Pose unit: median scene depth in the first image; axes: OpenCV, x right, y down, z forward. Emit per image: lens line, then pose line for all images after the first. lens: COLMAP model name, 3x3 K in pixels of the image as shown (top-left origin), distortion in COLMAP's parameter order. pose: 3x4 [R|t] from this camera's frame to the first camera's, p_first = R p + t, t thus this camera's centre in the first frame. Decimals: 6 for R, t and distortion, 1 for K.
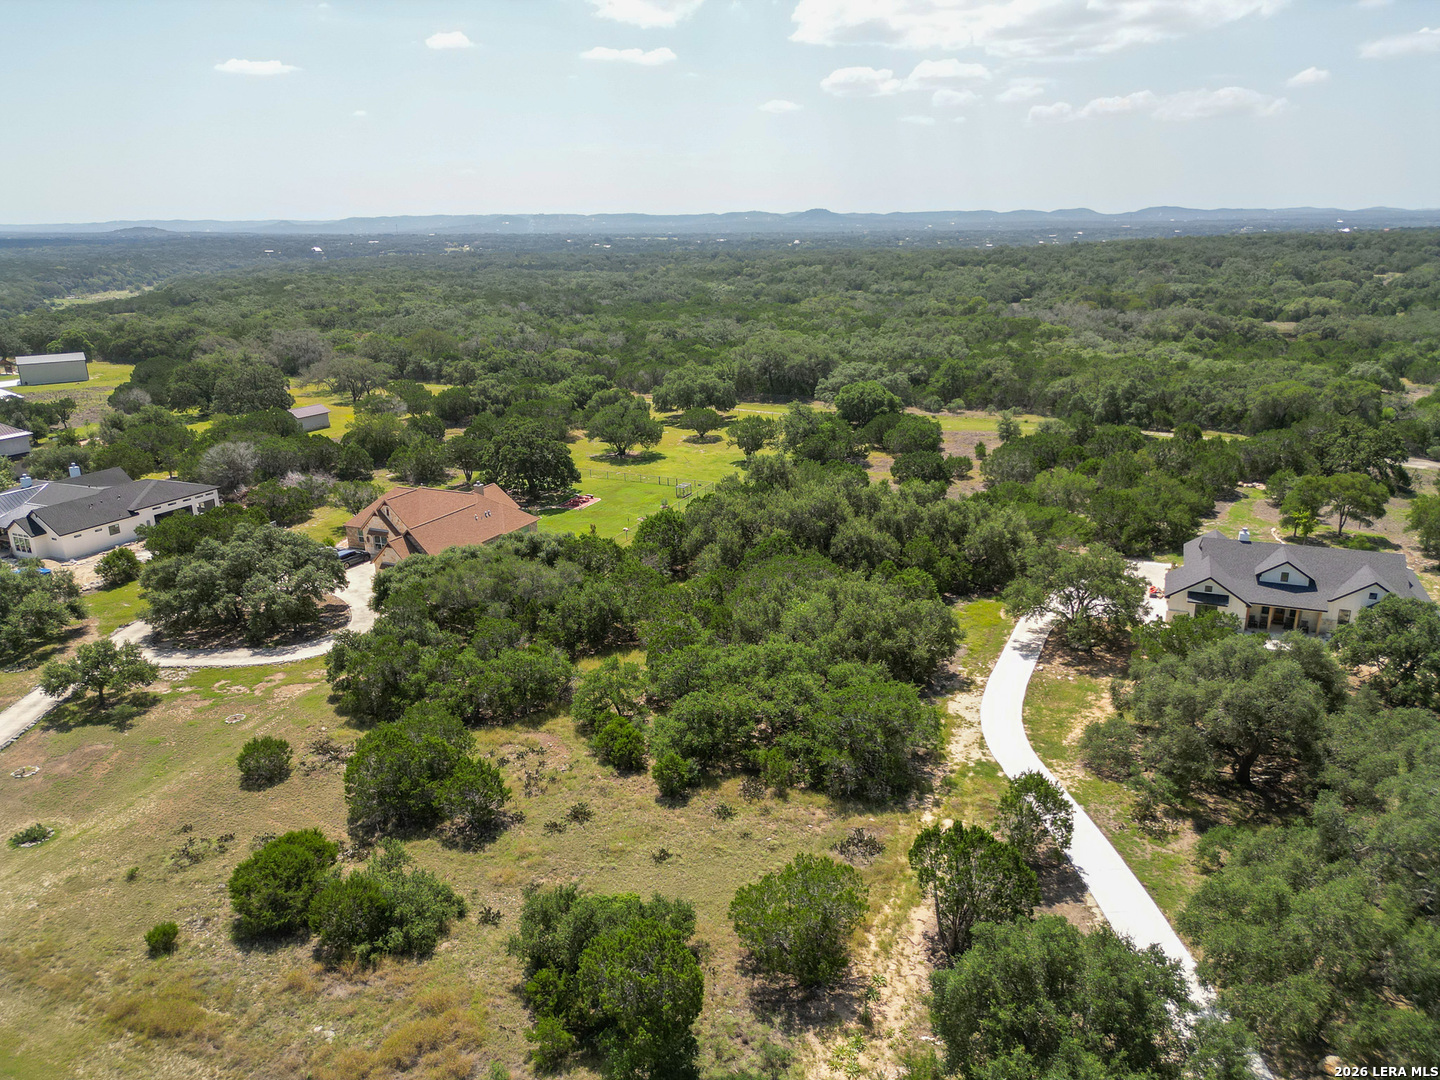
lens RADIAL K [[1019.7, 0, 720.1], [0, 1019.7, 535.1], [0, 0, 1]] dist [0.056576, -0.052811]
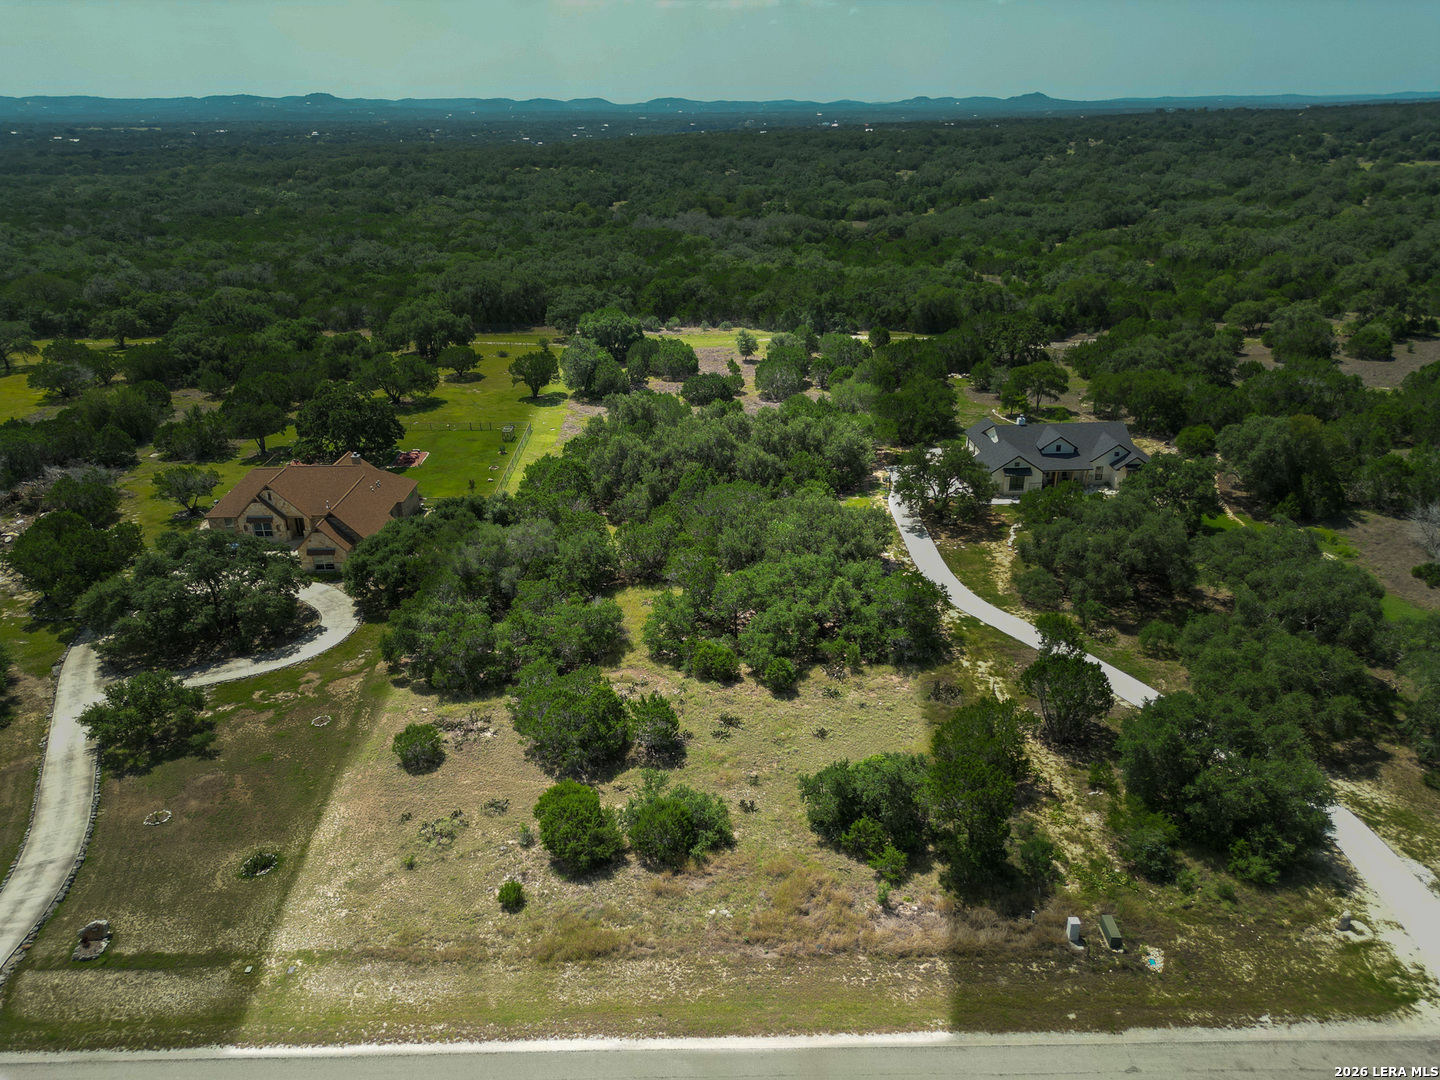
lens RADIAL K [[1019.7, 0, 719.4], [0, 1019.7, 550.6], [0, 0, 1]] dist [0.056576, -0.052811]
pose [[0.904346, -0.165931, 0.393224, -0.330235], [0.121874, 0.983367, 0.134670, -0.051019], [-0.409029, -0.073865, 0.909527, -0.046113]]
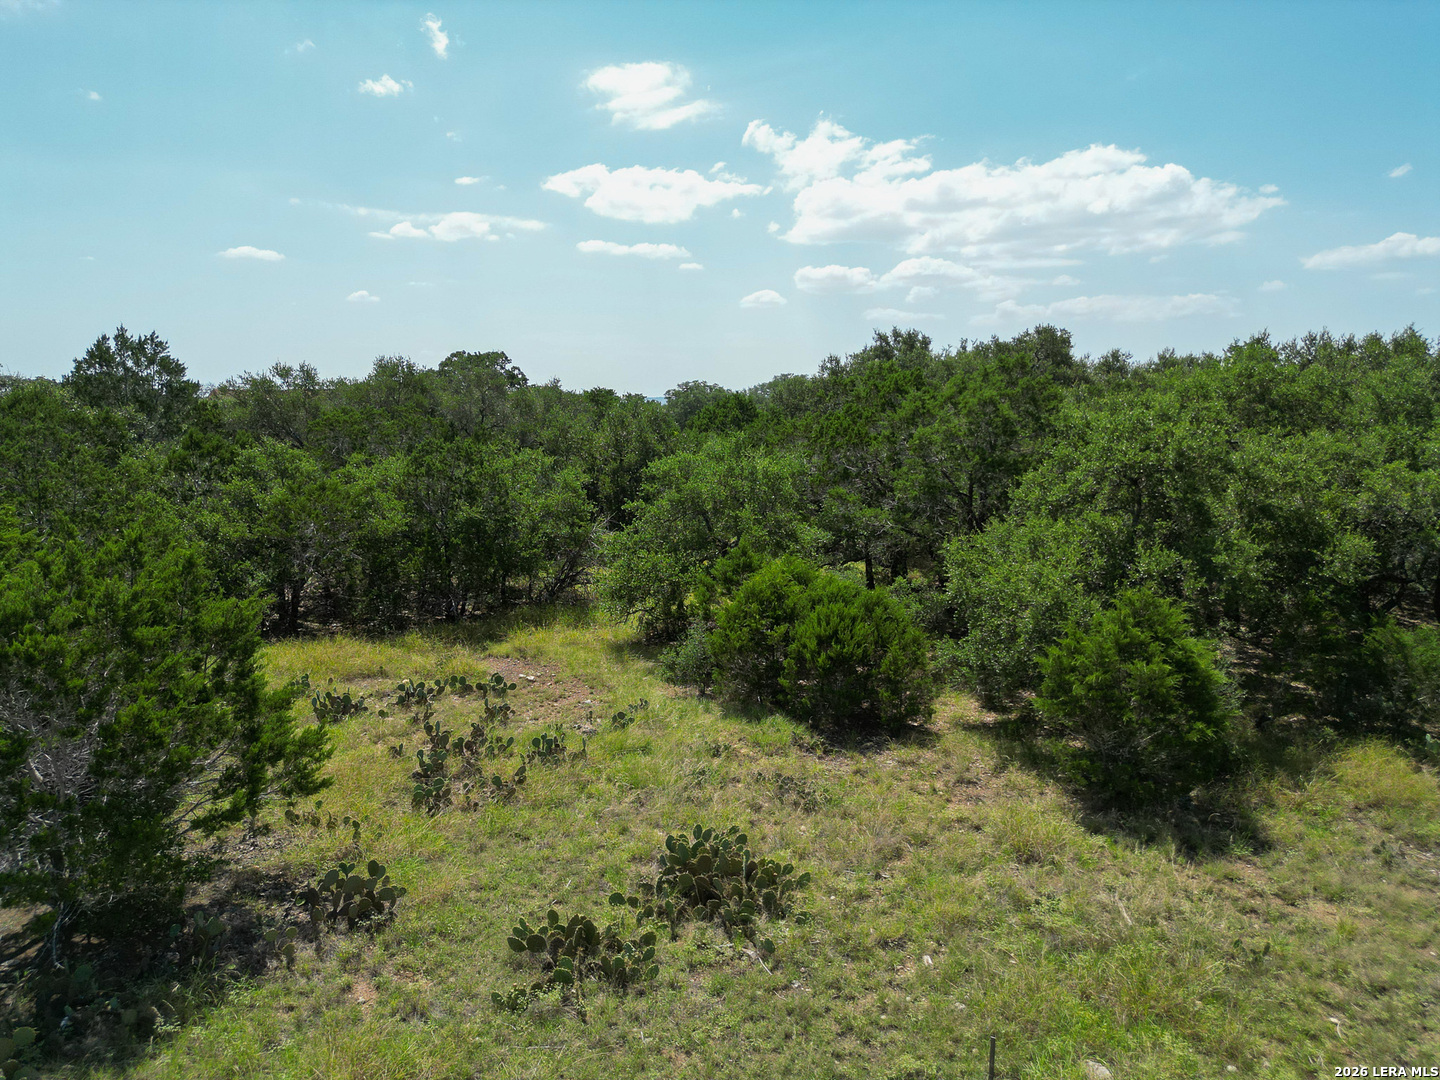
lens RADIAL K [[1019.7, 0, 721.6], [0, 1019.7, 550.3], [0, 0, 1]] dist [0.056576, -0.052811]
pose [[0.998733, 0.014729, 0.048113, -0.081231], [-0.006880, 0.987189, -0.159404, 0.136701], [-0.049845, 0.158872, 0.986040, 0.458026]]
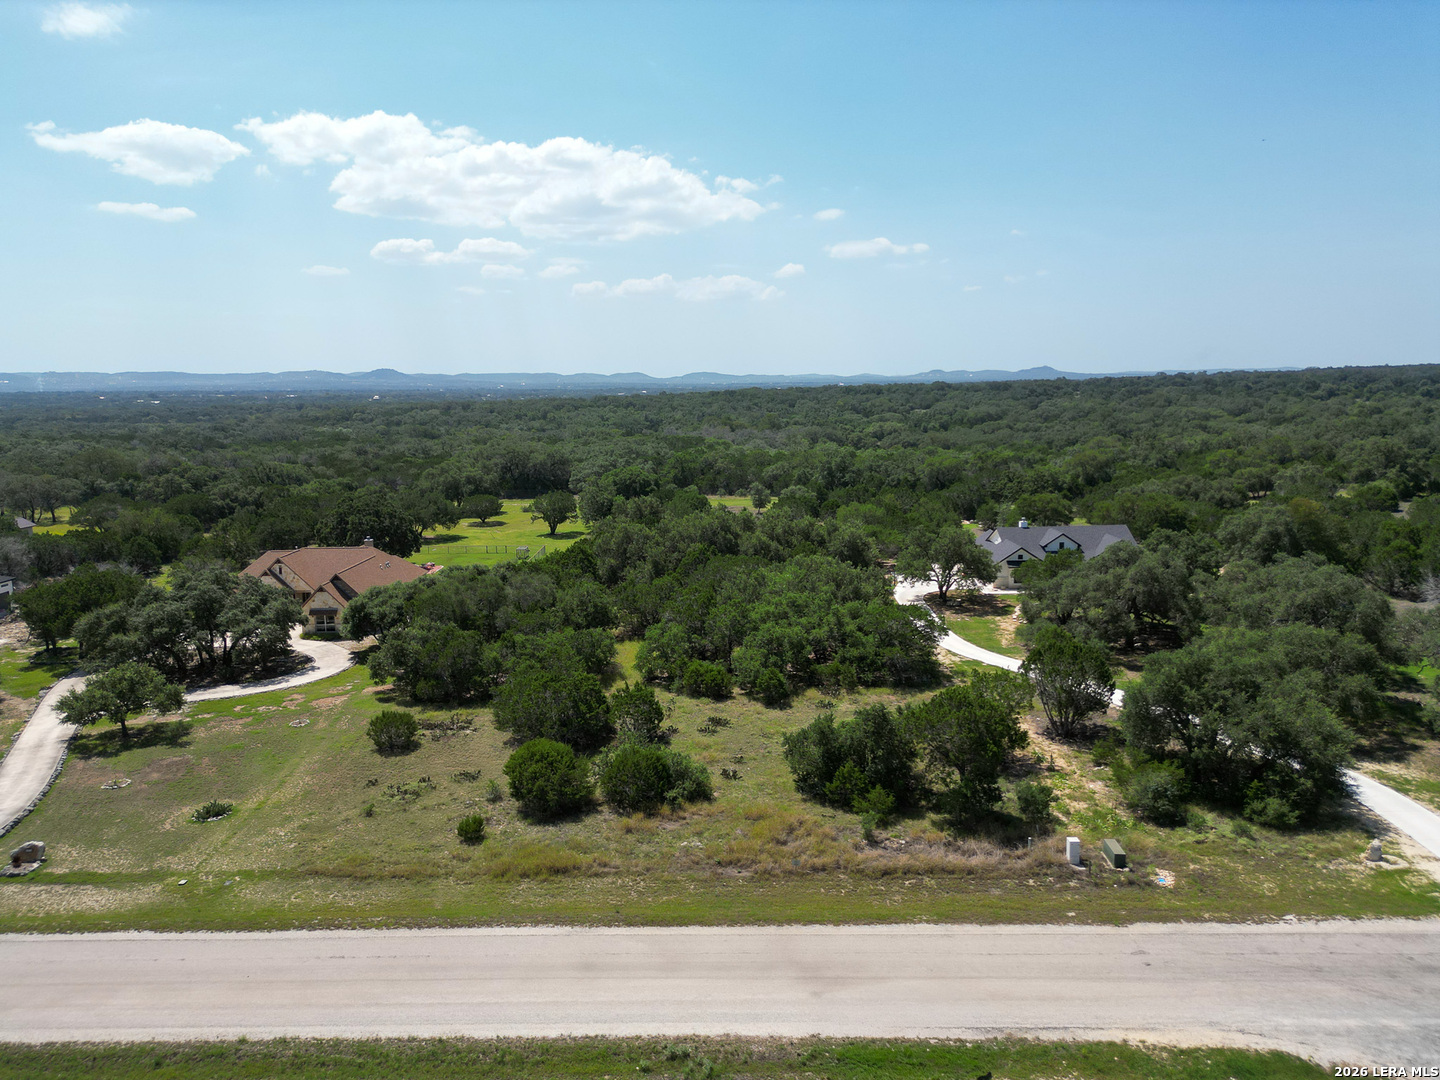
lens RADIAL K [[1019.7, 0, 720.1], [0, 1019.7, 550.0], [0, 0, 1]] dist [0.056576, -0.052811]
pose [[0.916455, -0.064026, 0.394982, -0.325762], [0.117202, 0.986774, -0.111984, 0.116761], [-0.382588, 0.148921, 0.911838, -0.053006]]
